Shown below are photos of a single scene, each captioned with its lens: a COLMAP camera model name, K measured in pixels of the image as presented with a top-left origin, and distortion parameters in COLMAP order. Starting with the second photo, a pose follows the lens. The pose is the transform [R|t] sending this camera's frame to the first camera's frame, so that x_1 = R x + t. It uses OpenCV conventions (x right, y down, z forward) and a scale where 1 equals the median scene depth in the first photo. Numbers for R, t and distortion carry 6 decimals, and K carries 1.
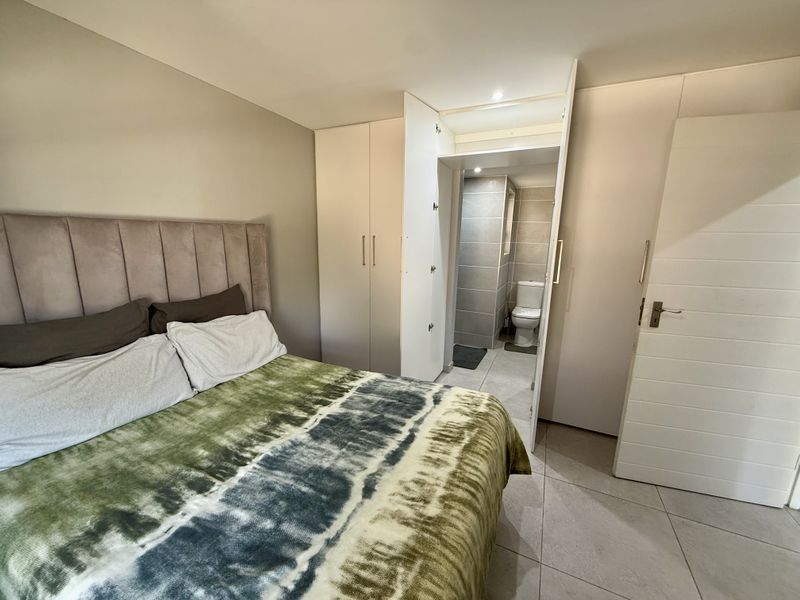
lens RADIAL K [[321.4, 0, 399.3], [0, 321.4, 301.7], [0, 0, 1]] dist [-0.001144, 0.000205]
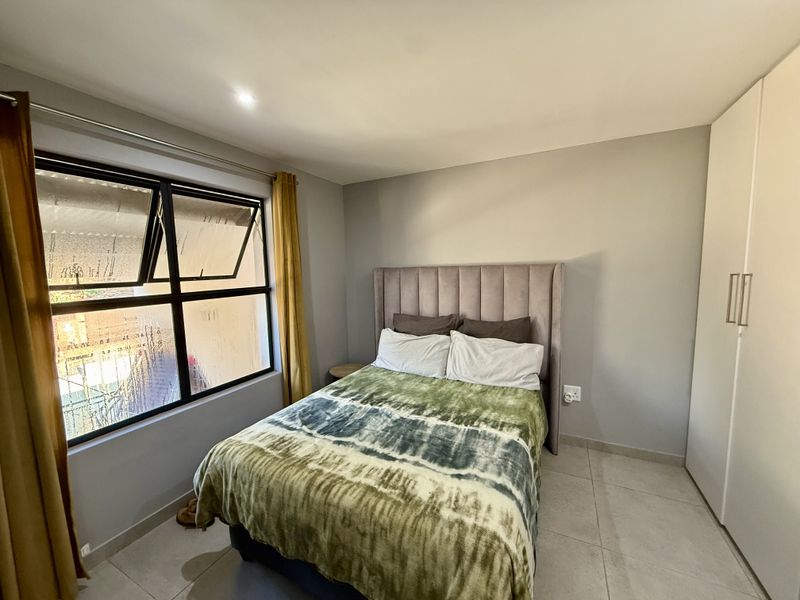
lens RADIAL K [[321.4, 0, 394.2], [0, 321.4, 302.5], [0, 0, 1]] dist [-0.001144, 0.000205]
pose [[-0.035545, 0.095372, -0.994807, 1.135104], [-0.178743, 0.978778, 0.100222, -0.234106], [0.983253, 0.181377, -0.017743, 0.953215]]
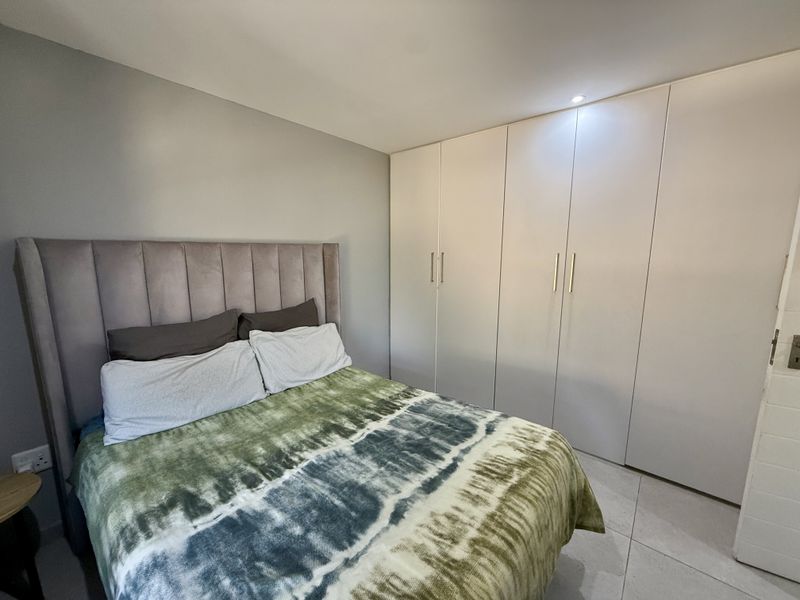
lens RADIAL K [[321.4, 0, 397.9], [0, 321.4, 301.8], [0, 0, 1]] dist [-0.001144, 0.000205]
pose [[0.964728, 0.026757, -0.261886, 0.117561], [-0.038721, 0.998424, -0.040633, -0.015935], [0.260386, 0.049340, 0.964243, 0.026887]]
